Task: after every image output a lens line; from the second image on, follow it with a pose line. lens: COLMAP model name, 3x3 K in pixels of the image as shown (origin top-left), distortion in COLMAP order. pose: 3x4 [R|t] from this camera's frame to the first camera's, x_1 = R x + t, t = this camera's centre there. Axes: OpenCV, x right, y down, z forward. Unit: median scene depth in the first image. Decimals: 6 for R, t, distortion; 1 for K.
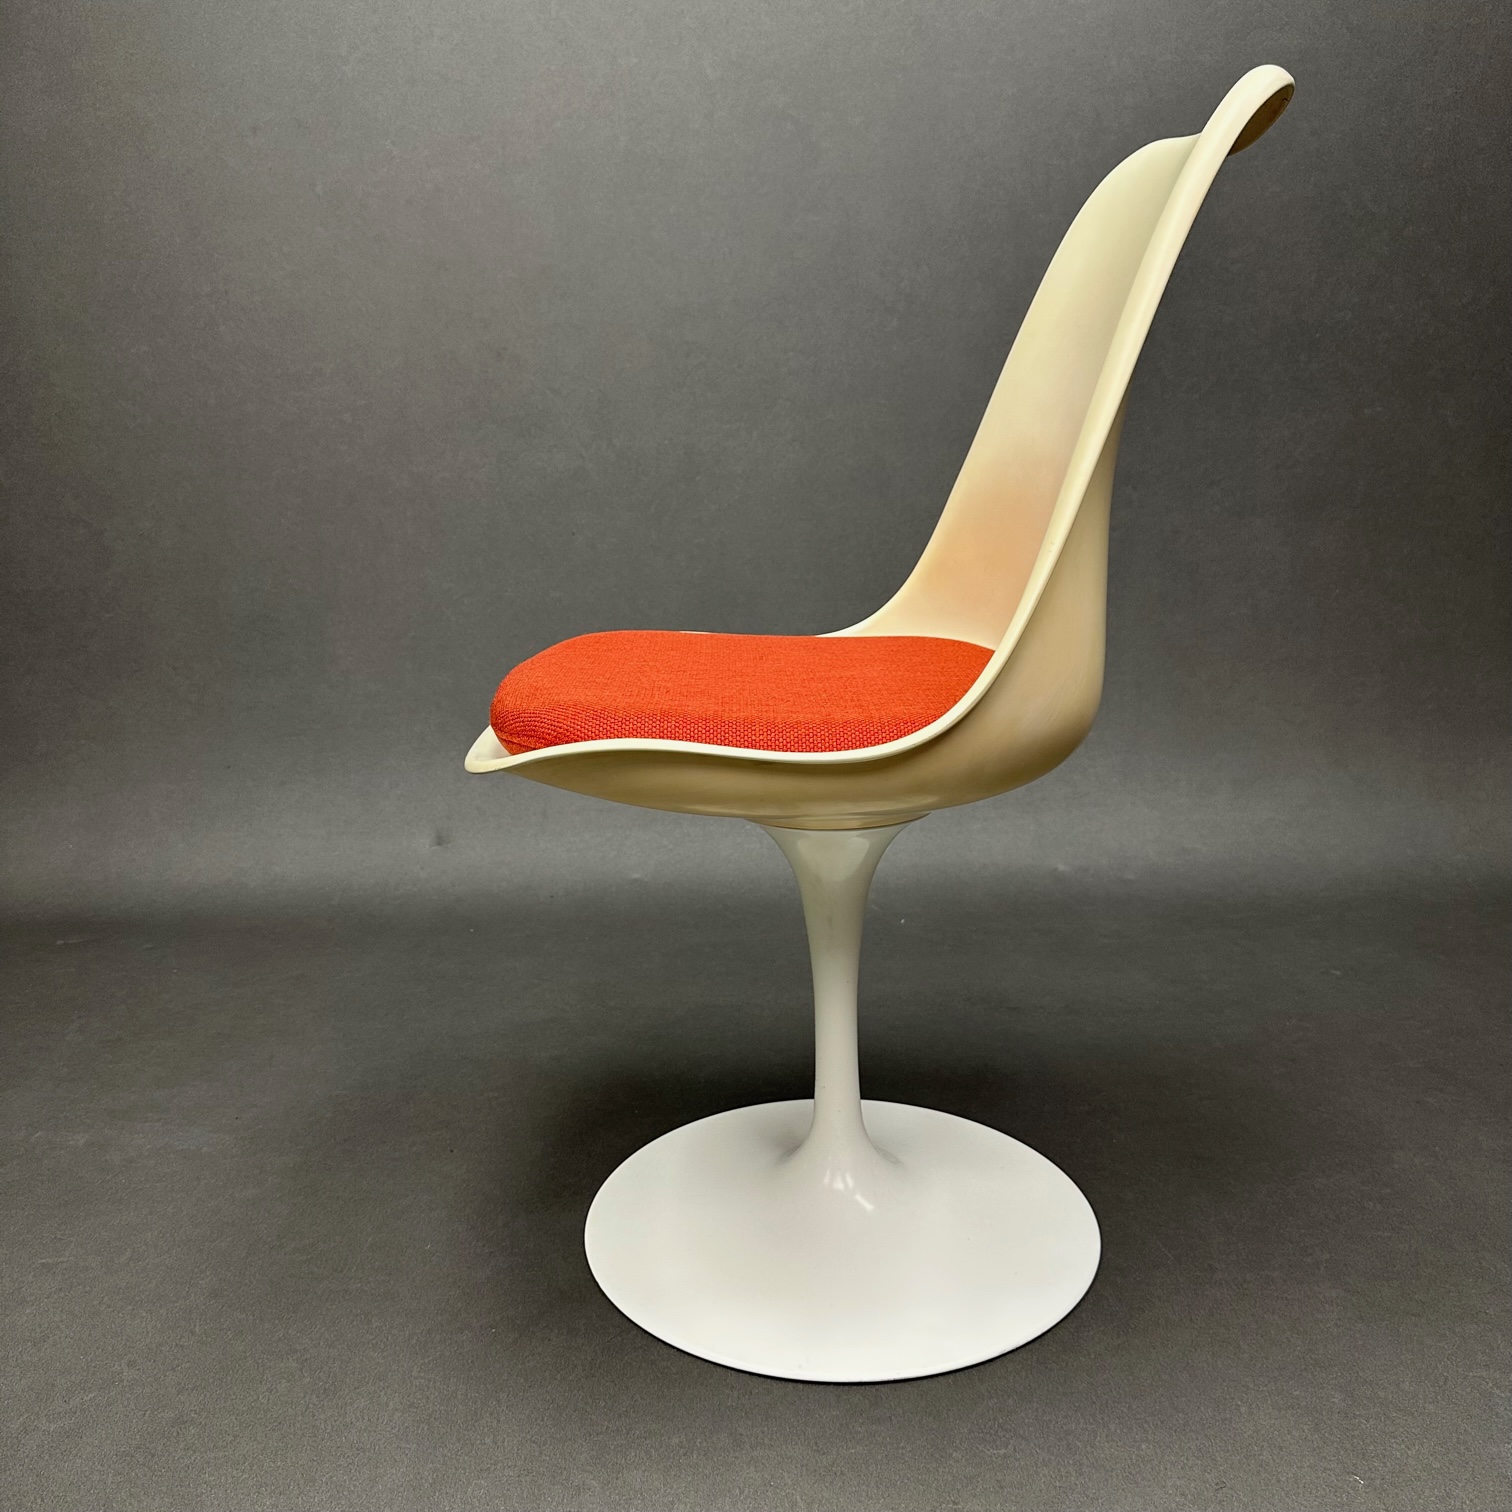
lens RADIAL K [[1409.5, 0, 756.0], [0, 1409.5, 756.0], [0, 0, 1]] dist [0.081536, -0.148660]
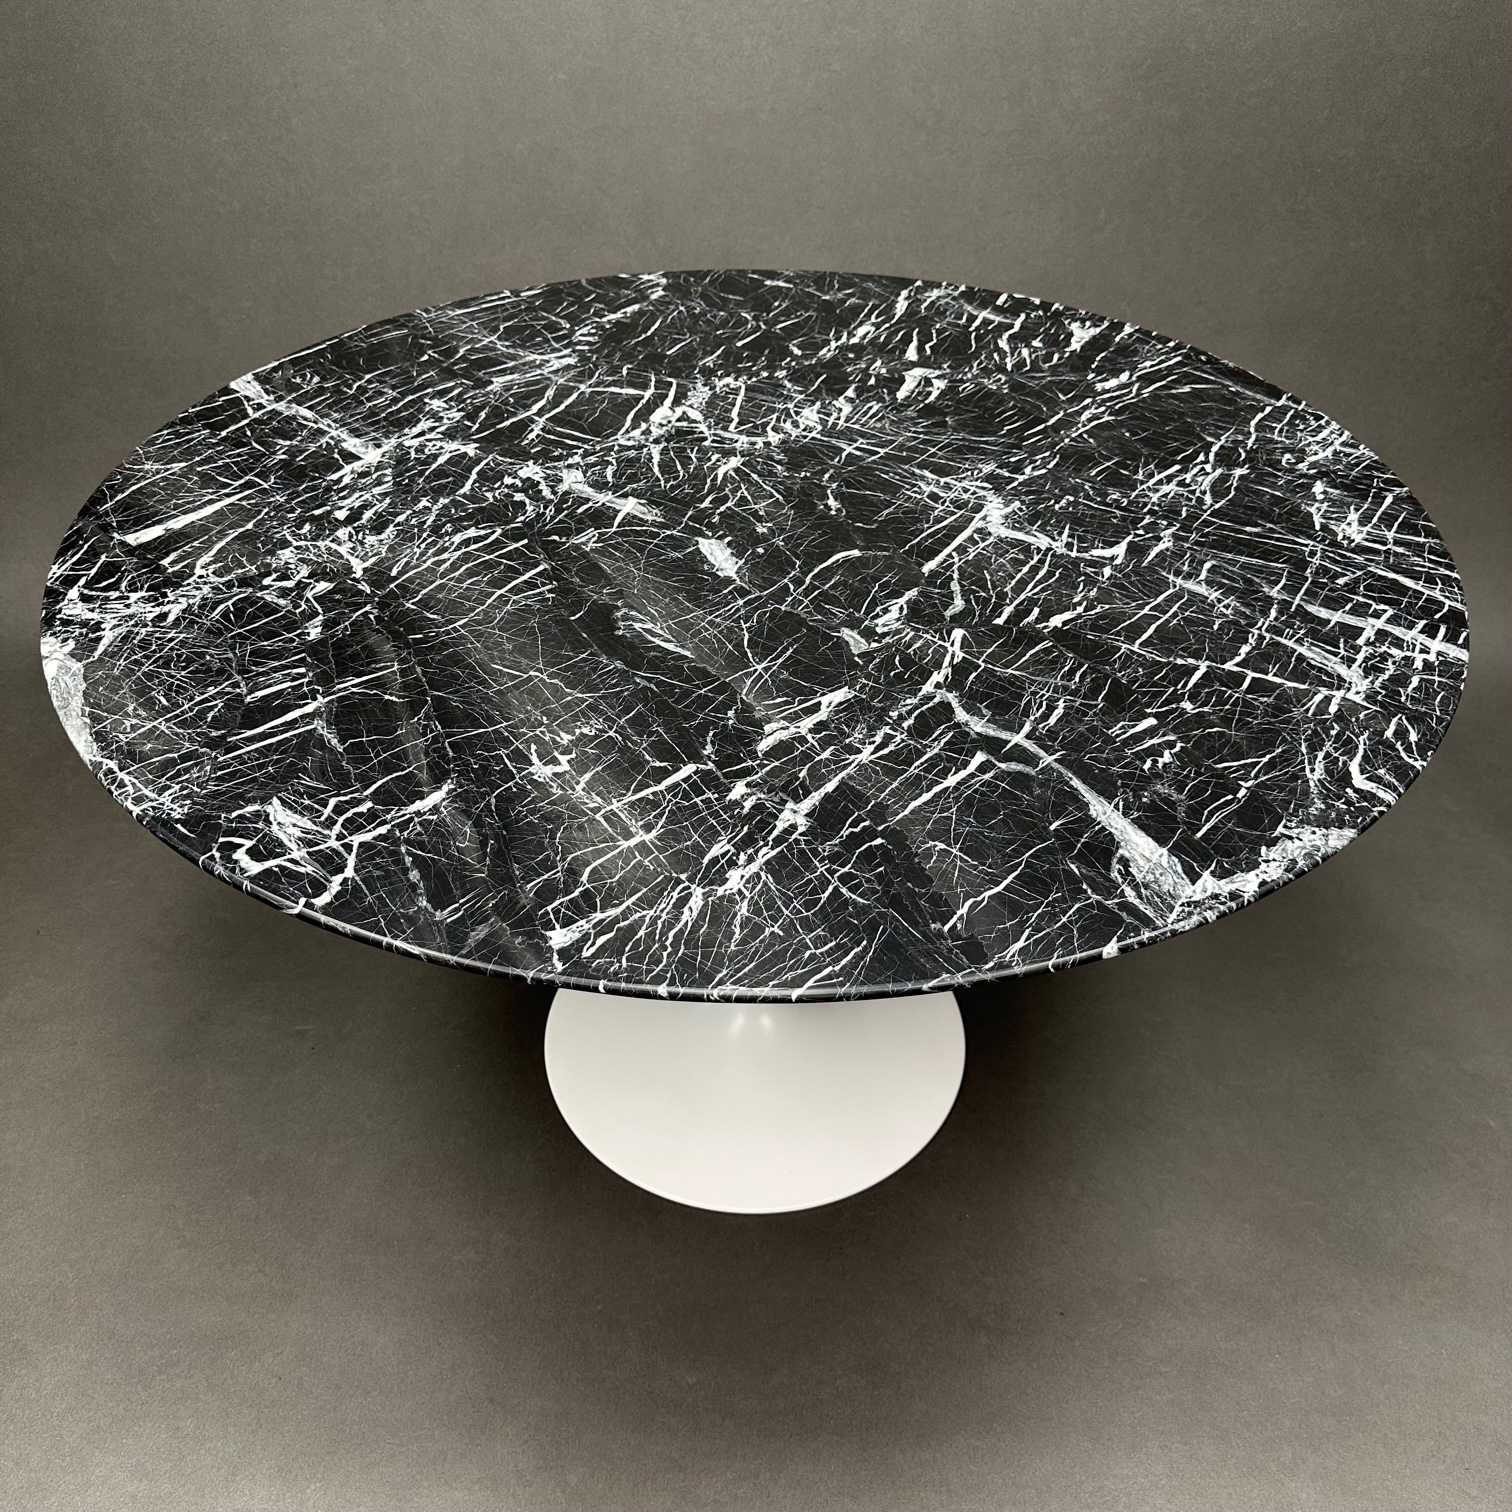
lens RADIAL K [[1410.1, 0, 758.7], [0, 1410.1, 748.7], [0, 0, 1]] dist [0.016200, -0.023955]
pose [[0.998768, 0.046811, -0.016482, 0.014157], [-0.035353, 0.904183, 0.425679, -0.342432], [0.034829, -0.424572, 0.904724, -0.153679]]
